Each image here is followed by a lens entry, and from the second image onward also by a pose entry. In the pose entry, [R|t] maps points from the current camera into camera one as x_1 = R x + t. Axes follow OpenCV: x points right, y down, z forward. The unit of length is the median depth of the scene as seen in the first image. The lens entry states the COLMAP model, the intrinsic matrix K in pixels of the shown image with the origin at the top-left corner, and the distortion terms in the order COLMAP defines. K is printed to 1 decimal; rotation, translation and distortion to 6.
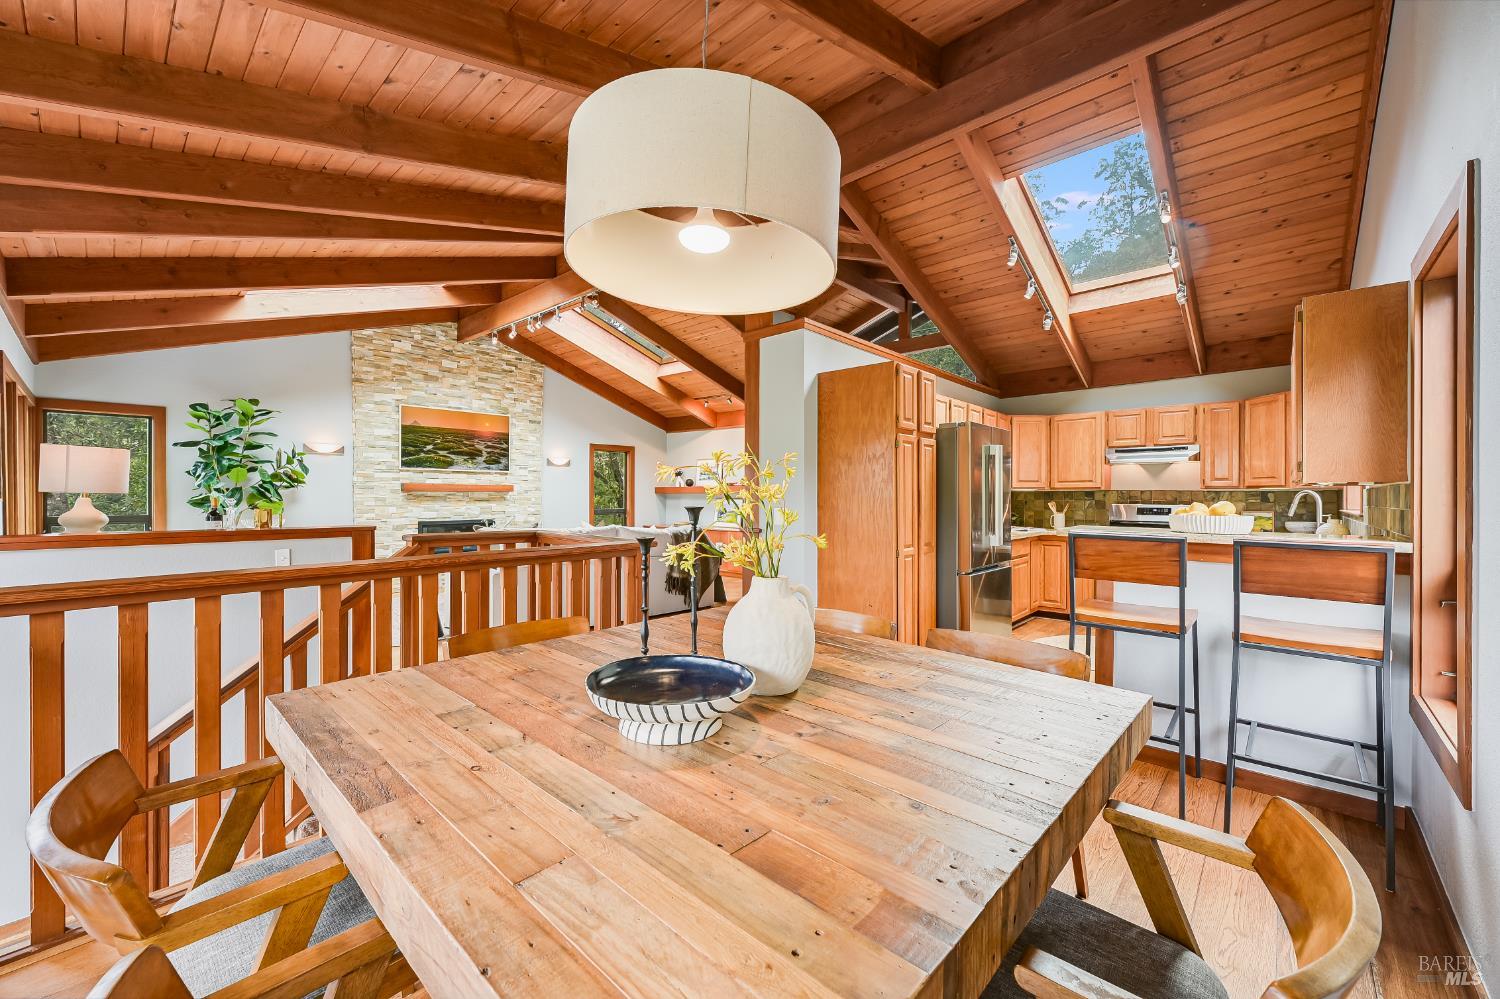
lens RADIAL K [[601.5, 0, 749.3], [0, 601.5, 497.1], [0, 0, 1]] dist [0.003810, 0.000336]
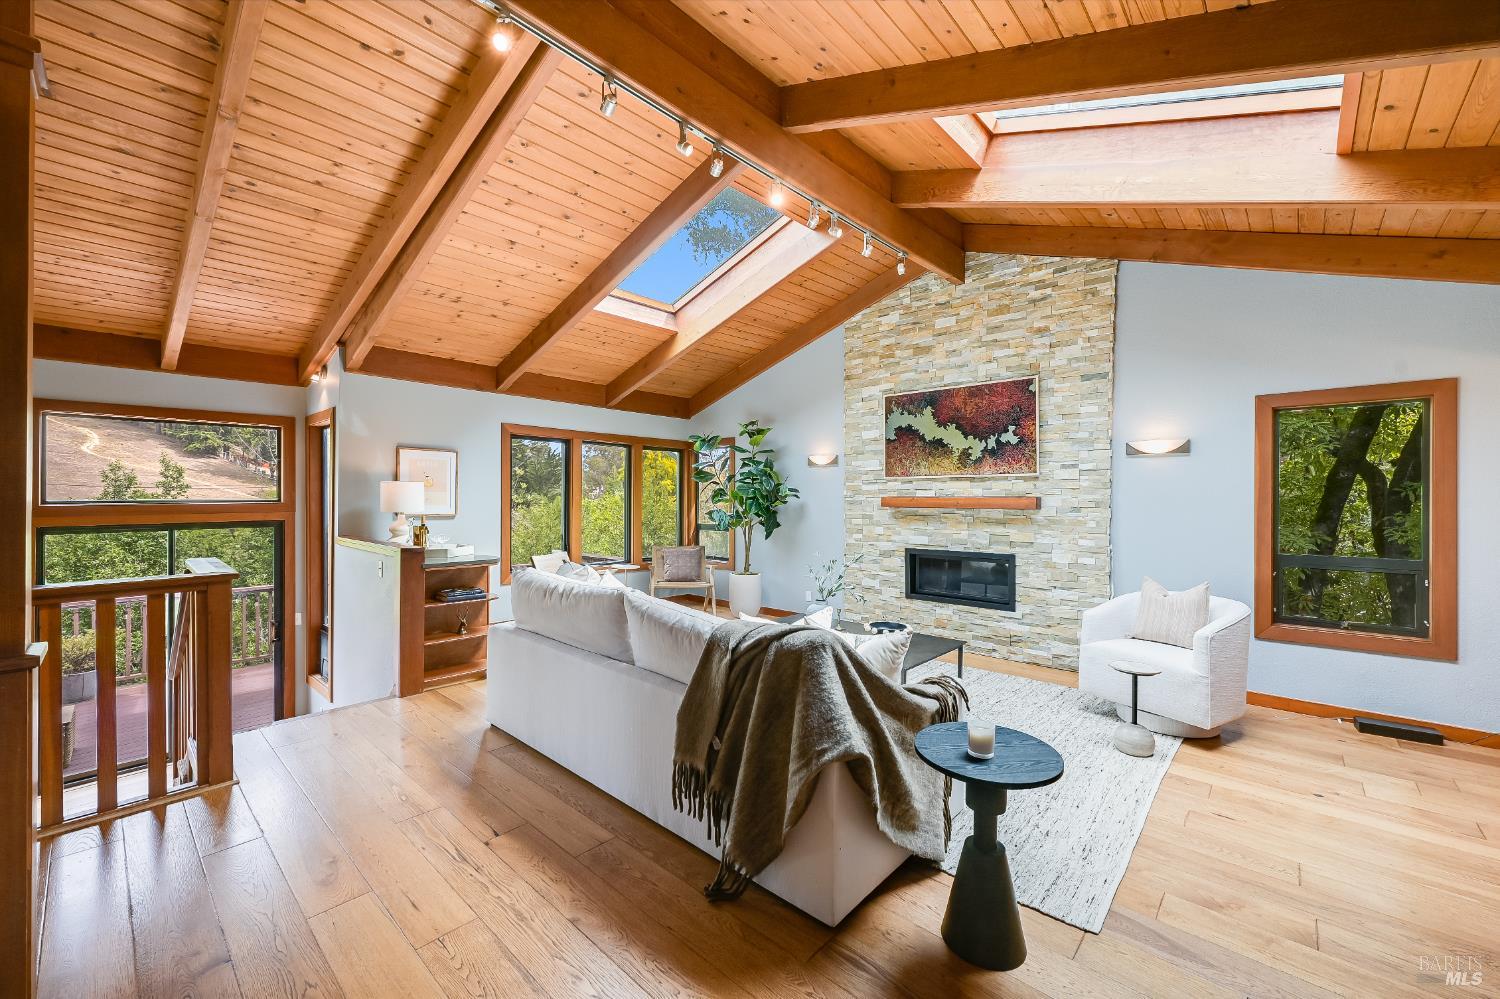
lens RADIAL K [[601.5, 0, 748.8], [0, 601.5, 497.5], [0, 0, 1]] dist [0.003810, 0.000336]
pose [[-0.007609, -0.003662, -0.999964, 0.186156], [-0.006063, 0.999975, -0.003616, -0.016948], [0.999953, 0.006035, -0.007631, 0.770352]]
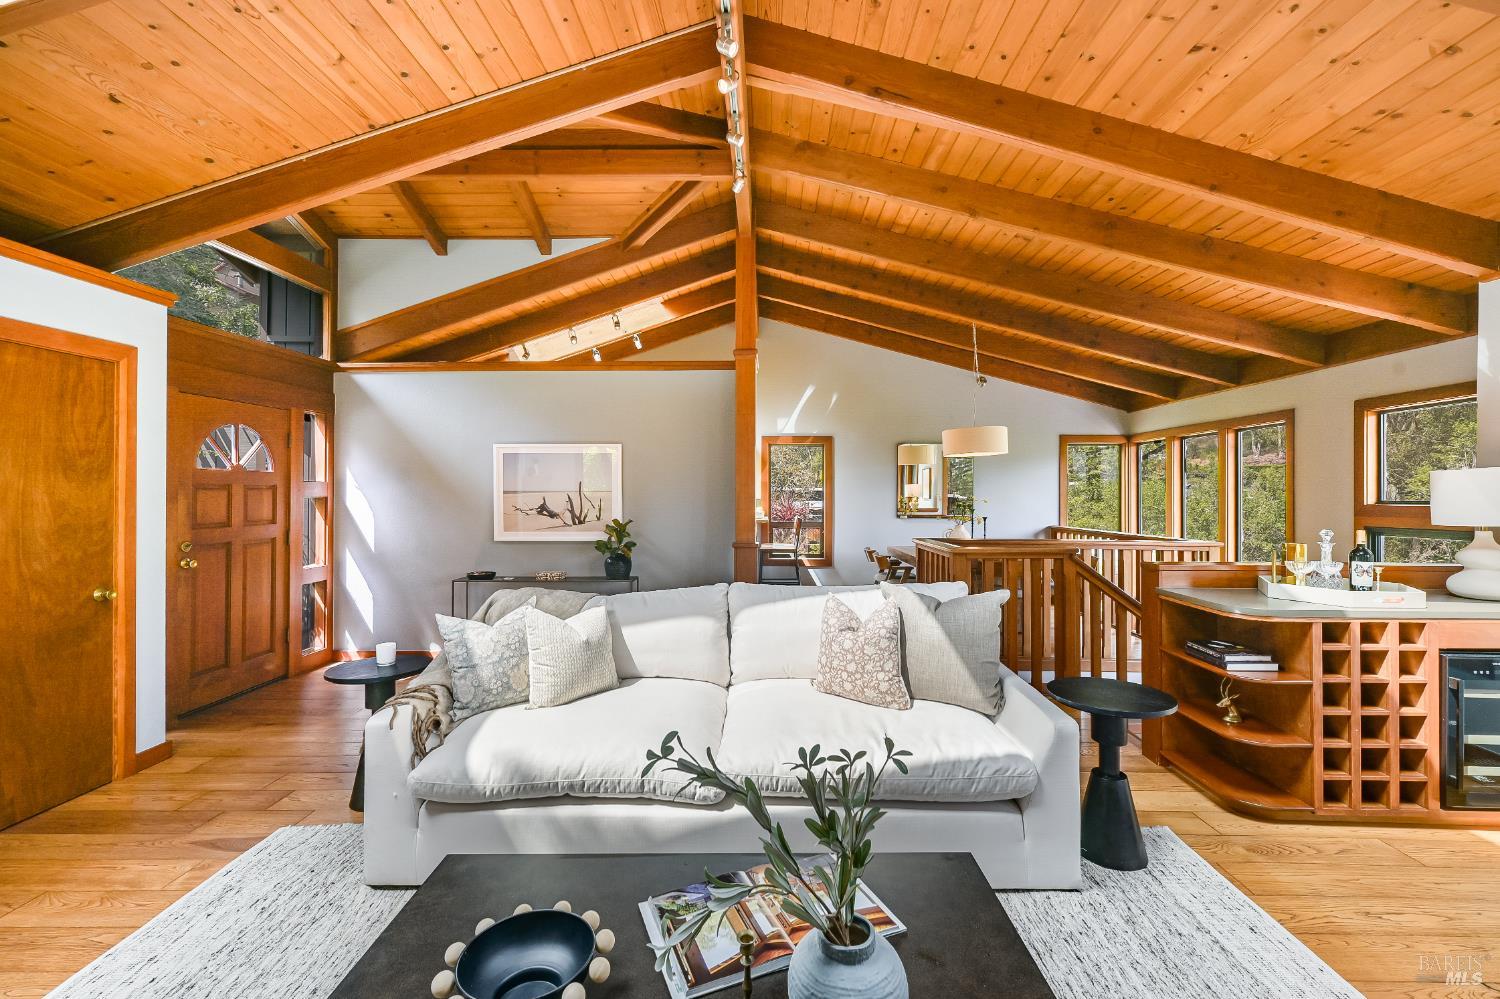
lens RADIAL K [[637.1, 0, 748.5], [0, 637.1, 488.5], [0, 0, 1]] dist [0.002332, 0.000093]
pose [[-0.661488, 0.000840, 0.749955, -0.441941], [-0.002982, 0.999989, -0.003750, -0.020507], [-0.749949, -0.004717, -0.661478, 0.936455]]
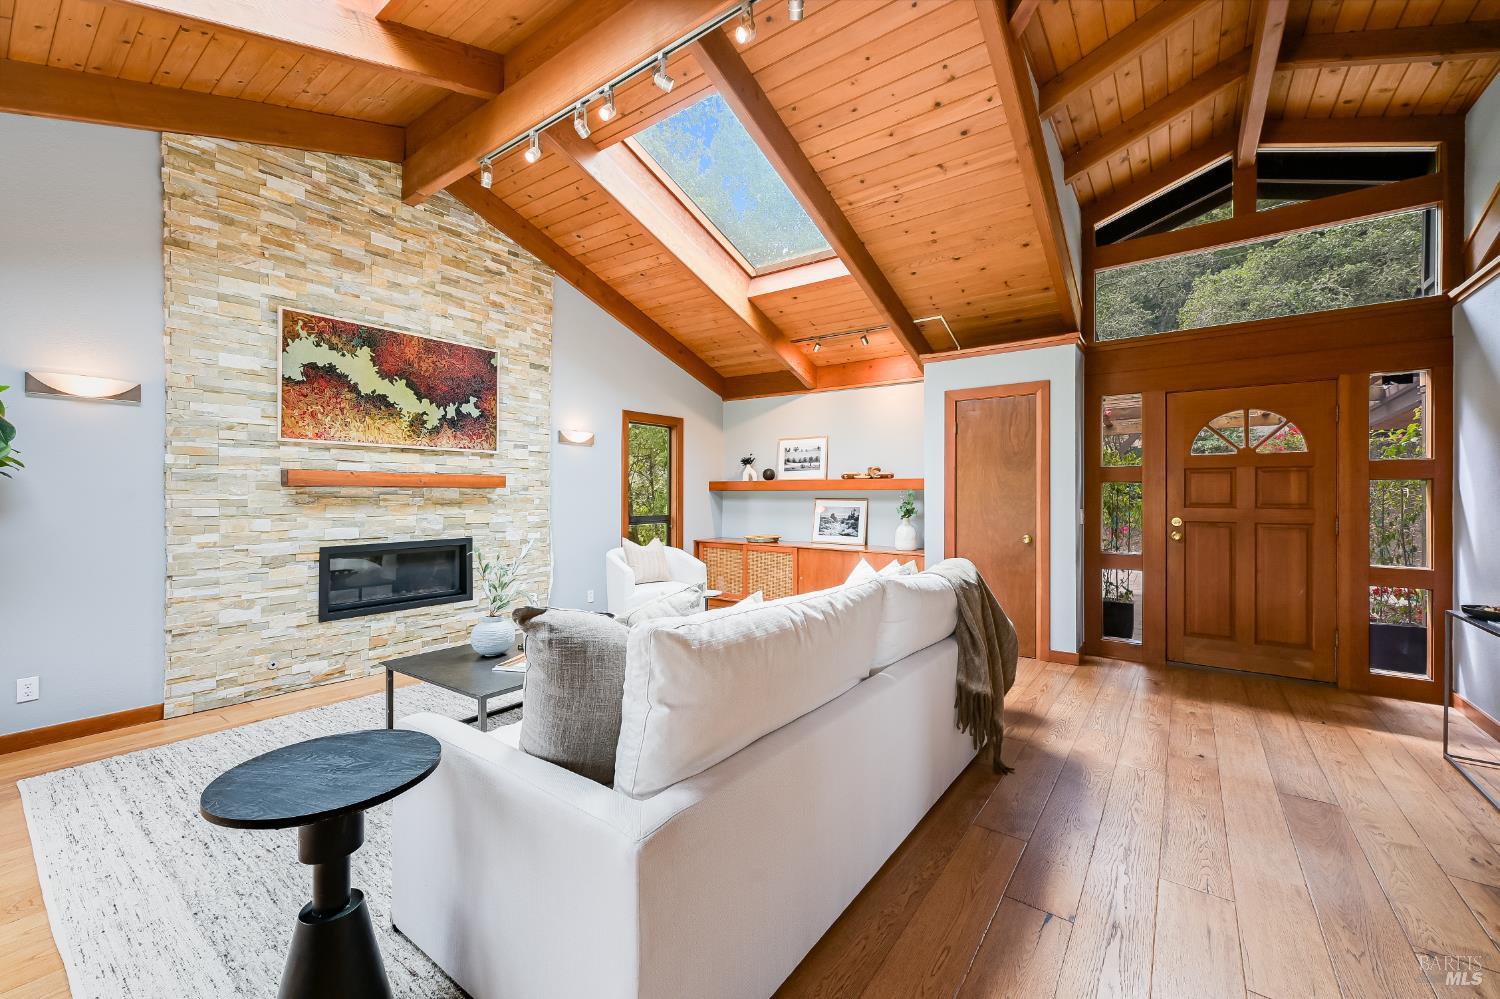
lens RADIAL K [[601.5, 0, 752.8], [0, 601.5, 491.4], [0, 0, 1]] dist [0.003810, 0.000336]
pose [[0.994335, -0.000522, 0.106293, -0.234870], [0.001147, 0.999982, -0.005820, -0.002049], [-0.106288, 0.005909, 0.994318, 0.443490]]
